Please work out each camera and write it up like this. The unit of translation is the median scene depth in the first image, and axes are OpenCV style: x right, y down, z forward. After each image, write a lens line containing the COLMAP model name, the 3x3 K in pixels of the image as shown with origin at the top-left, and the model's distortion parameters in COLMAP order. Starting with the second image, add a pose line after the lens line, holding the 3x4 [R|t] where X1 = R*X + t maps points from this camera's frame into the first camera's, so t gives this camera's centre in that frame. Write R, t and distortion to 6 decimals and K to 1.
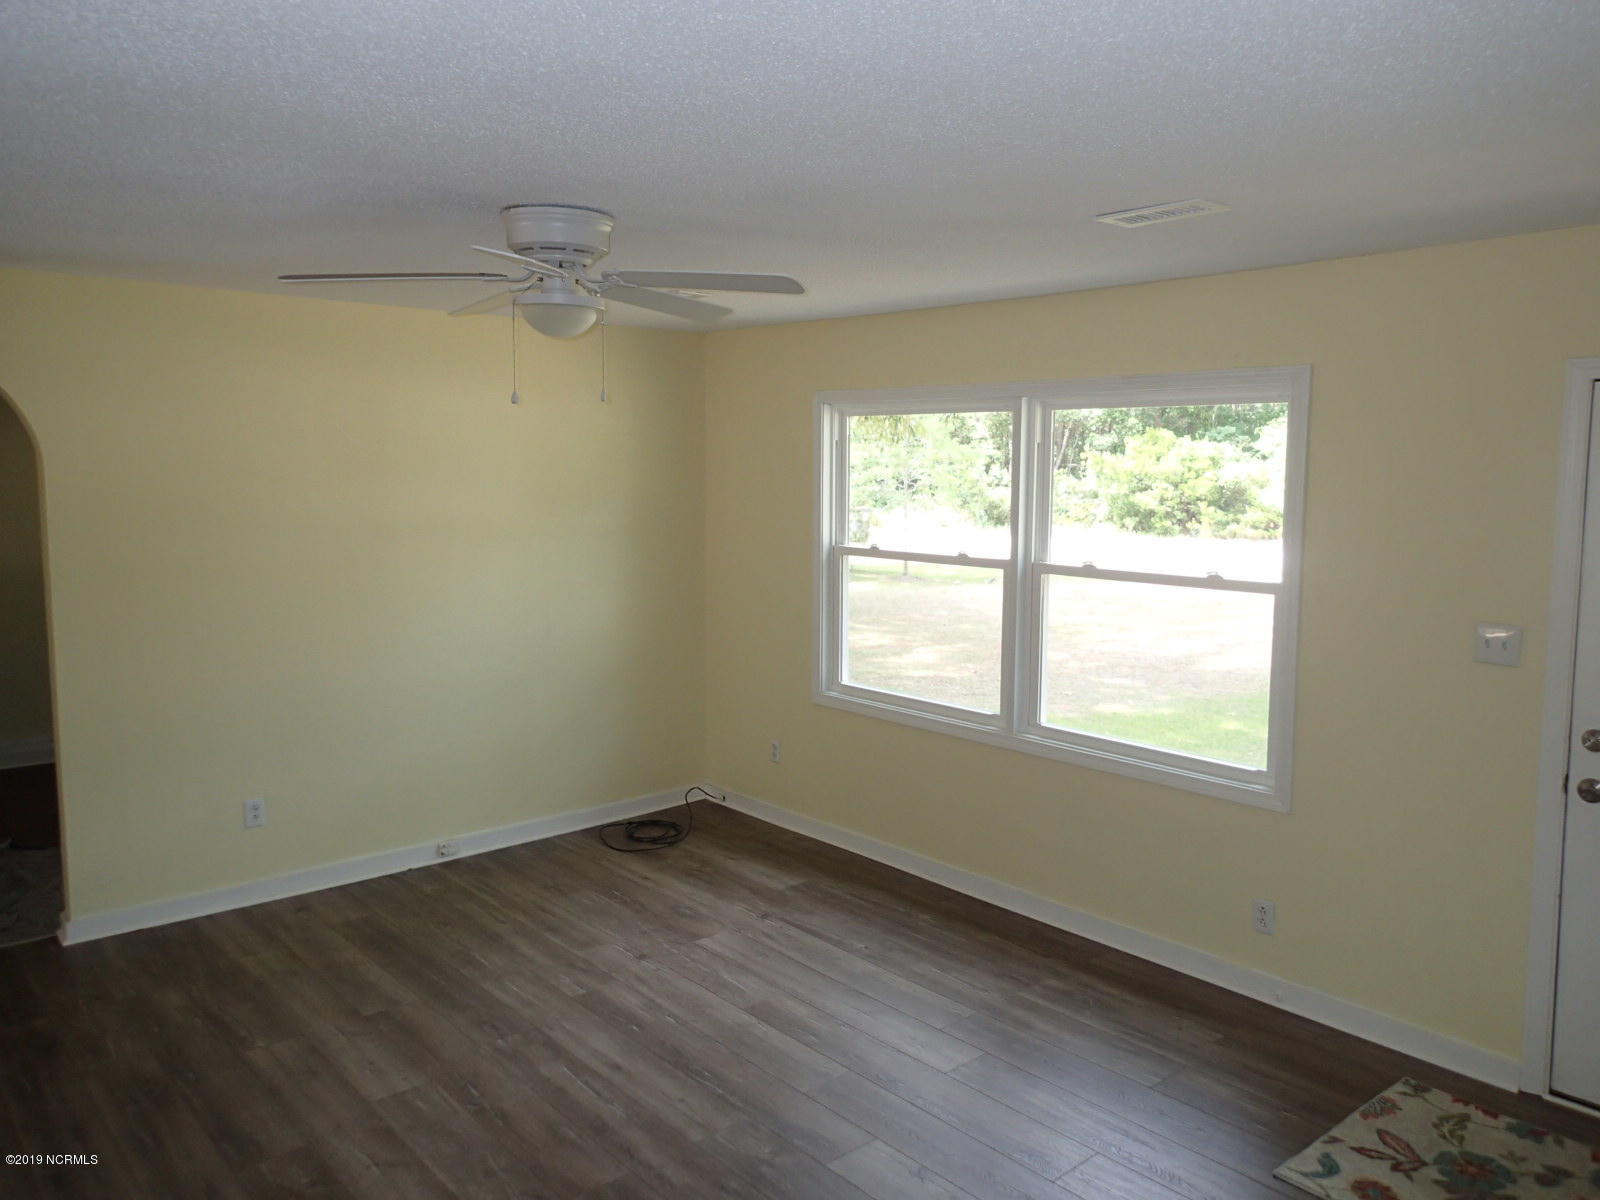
lens RADIAL K [[1188.4, 0, 799.3], [0, 1188.4, 552.5], [0, 0, 1]] dist [-0.008997, -0.000975]
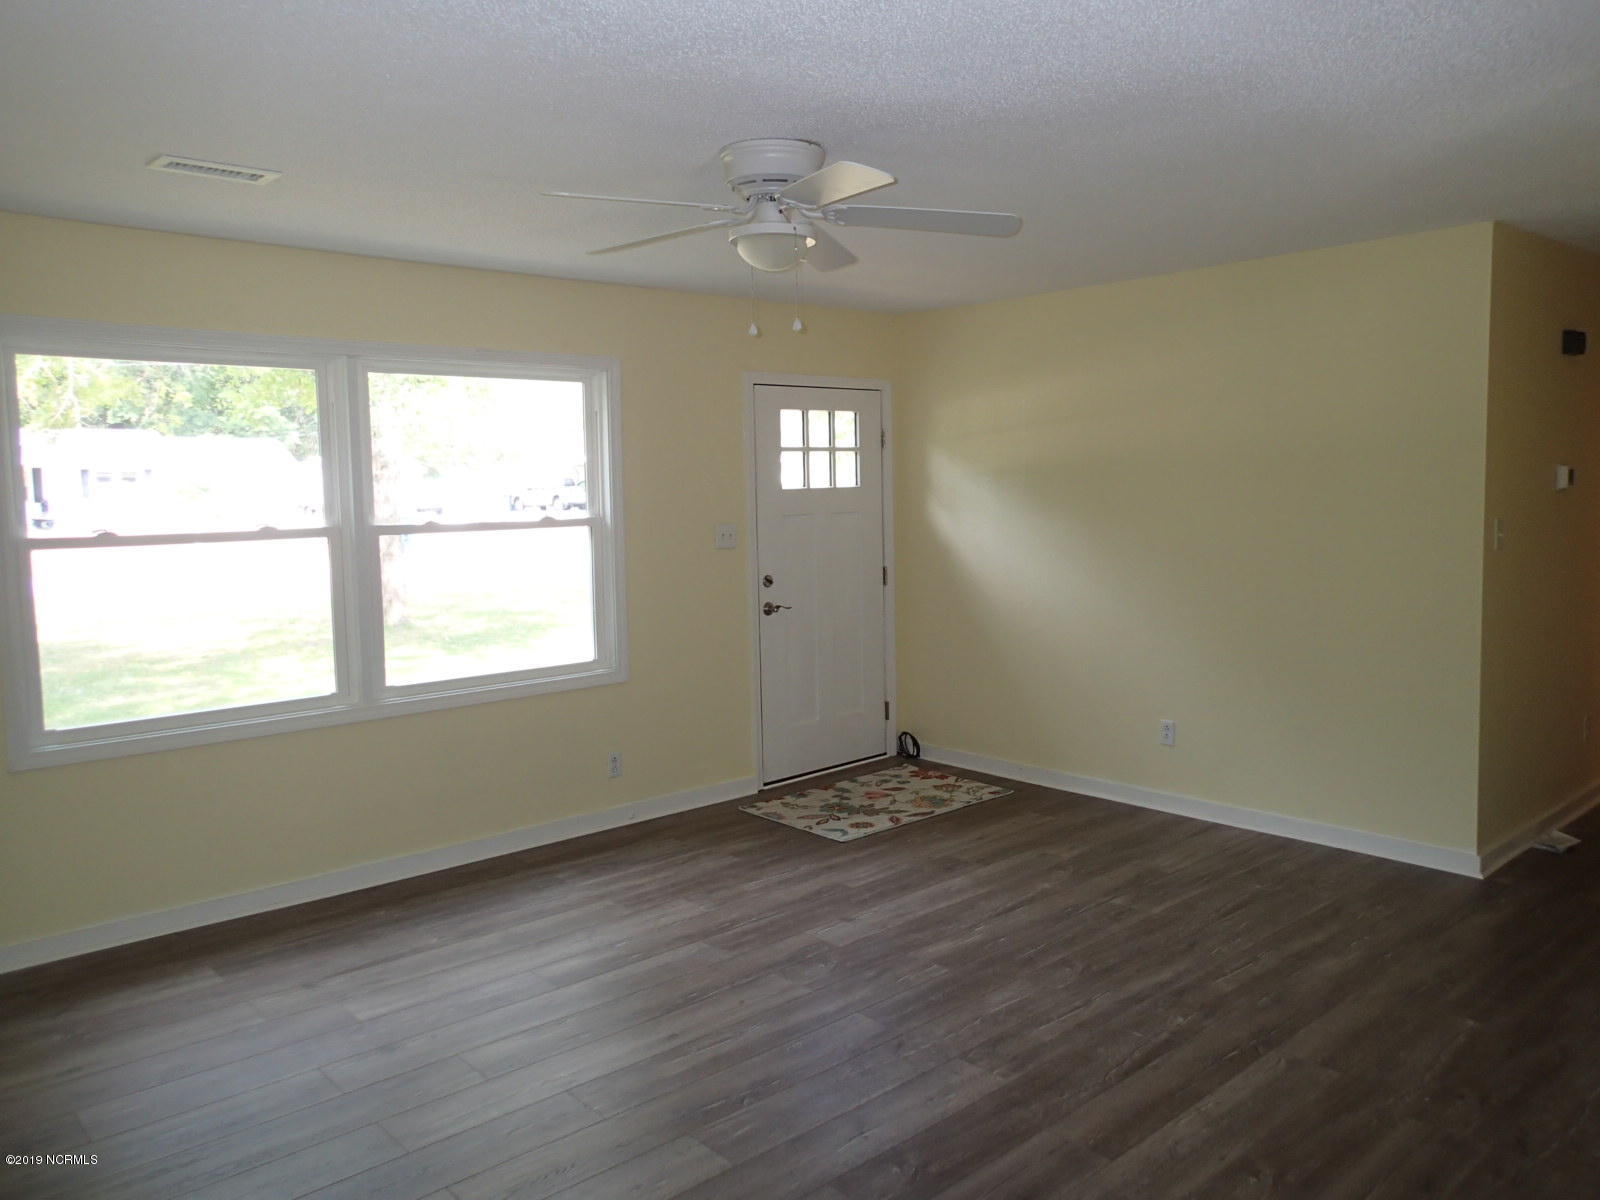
lens RADIAL K [[1251.9, 0, 800.0], [0, 1251.9, 600.0], [0, 0, 1]] dist [-0.000725, 0.039875]
pose [[-0.039325, -0.093843, 0.994810, -0.990981], [0.089711, 0.991228, 0.097051, 0.001121], [-0.995191, 0.093062, -0.030561, 0.794460]]
